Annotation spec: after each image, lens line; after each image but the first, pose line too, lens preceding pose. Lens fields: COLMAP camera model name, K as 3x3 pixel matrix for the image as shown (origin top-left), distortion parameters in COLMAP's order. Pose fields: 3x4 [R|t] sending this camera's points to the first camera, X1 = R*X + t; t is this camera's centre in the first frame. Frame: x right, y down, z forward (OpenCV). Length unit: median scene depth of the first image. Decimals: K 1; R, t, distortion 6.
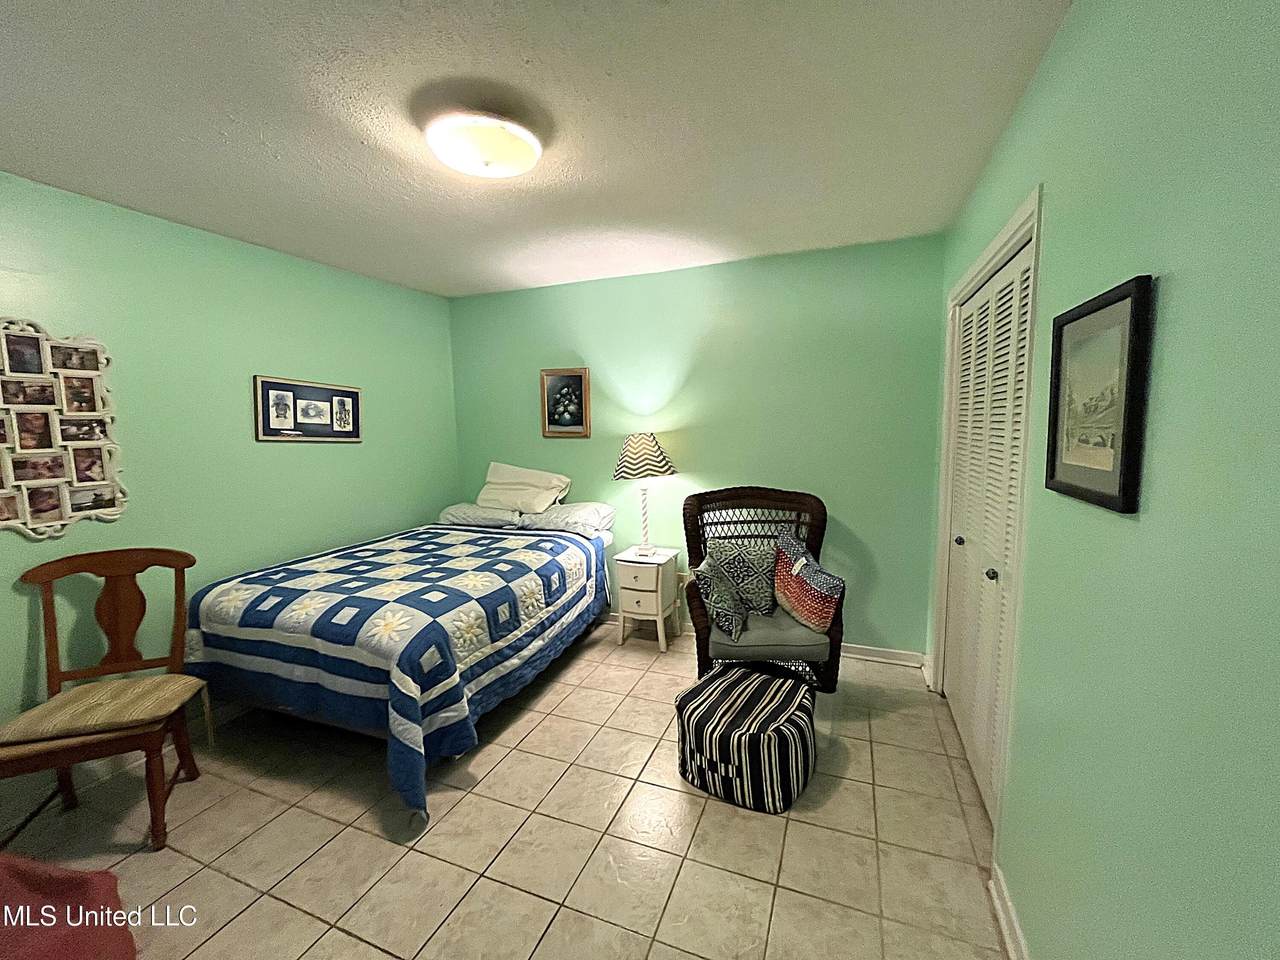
lens RADIAL K [[520.6, 0, 642.7], [0, 520.6, 480.4], [0, 0, 1]] dist [-0.002755, -0.000819]
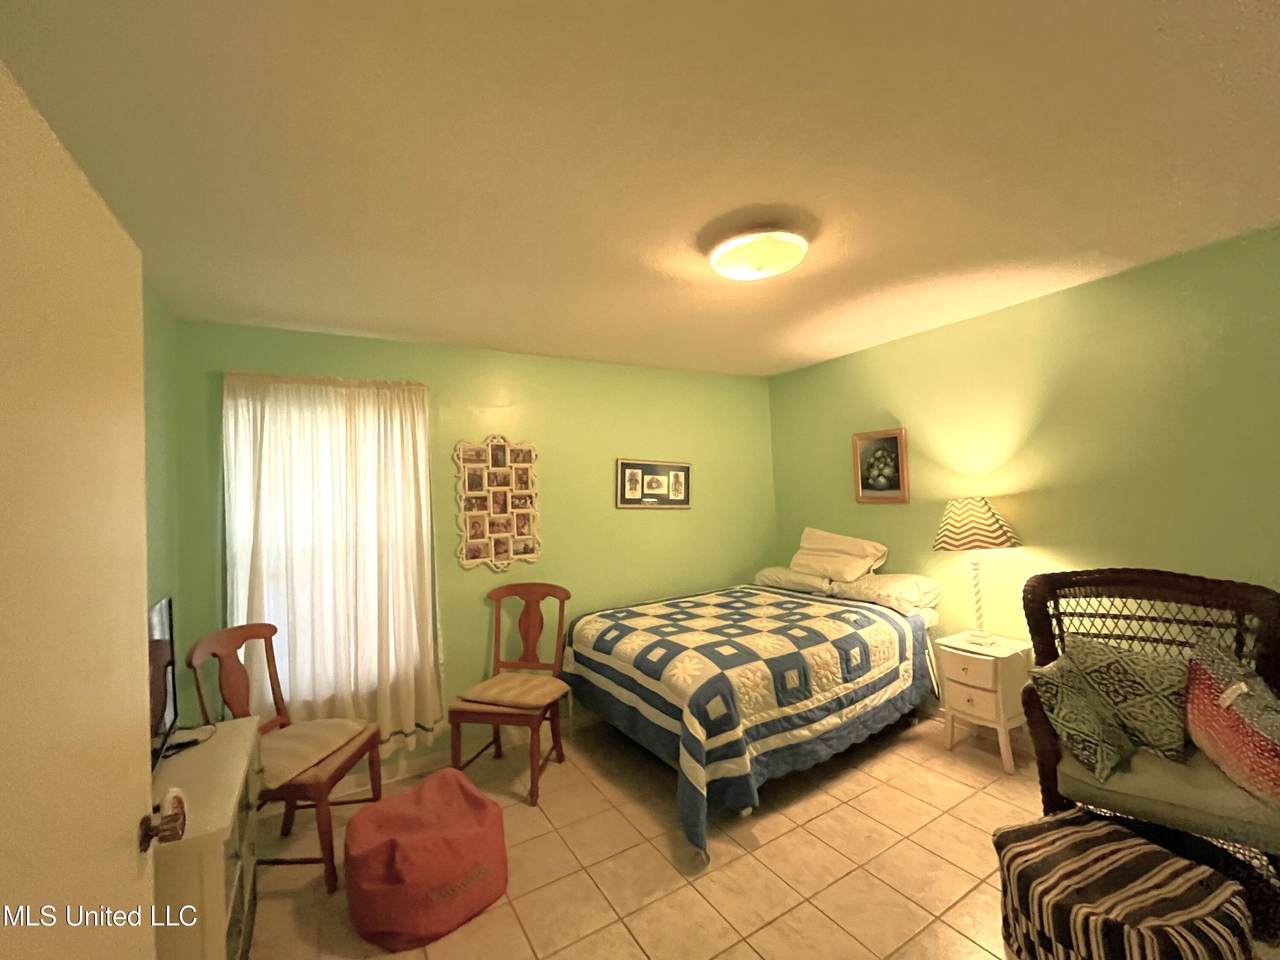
lens RADIAL K [[520.6, 0, 643.1], [0, 520.6, 479.1], [0, 0, 1]] dist [-0.002755, -0.000819]
pose [[0.797286, -0.034746, -0.602601, 0.125720], [-0.039663, 0.993168, -0.109744, -0.007763], [0.602298, 0.111398, 0.790461, -0.011536]]
